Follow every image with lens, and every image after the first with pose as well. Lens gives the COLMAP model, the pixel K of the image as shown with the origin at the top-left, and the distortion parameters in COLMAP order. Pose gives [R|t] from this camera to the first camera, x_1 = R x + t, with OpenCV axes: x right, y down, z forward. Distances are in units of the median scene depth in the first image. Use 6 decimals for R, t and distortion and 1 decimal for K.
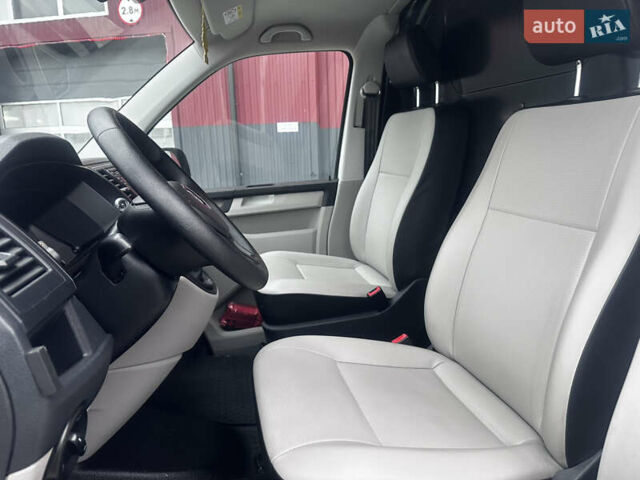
lens RADIAL K [[443.7, 0, 320.0], [0, 443.7, 240.0], [0, 0, 1]] dist [0.074109, -0.103544]
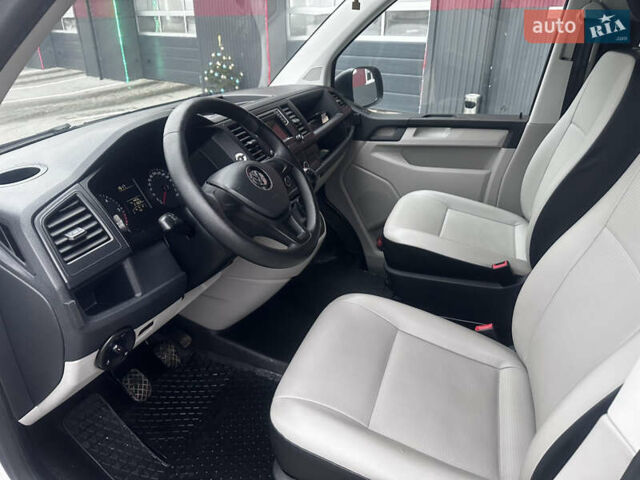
lens RADIAL K [[445.2, 0, 320.0], [0, 445.2, 240.0], [0, 0, 1]] dist [0.062228, -0.139793]
pose [[0.846665, 0.251188, -0.469109, 0.171751], [-0.127977, 0.951819, 0.278680, -0.108807], [0.516508, -0.175913, 0.838018, 0.026054]]
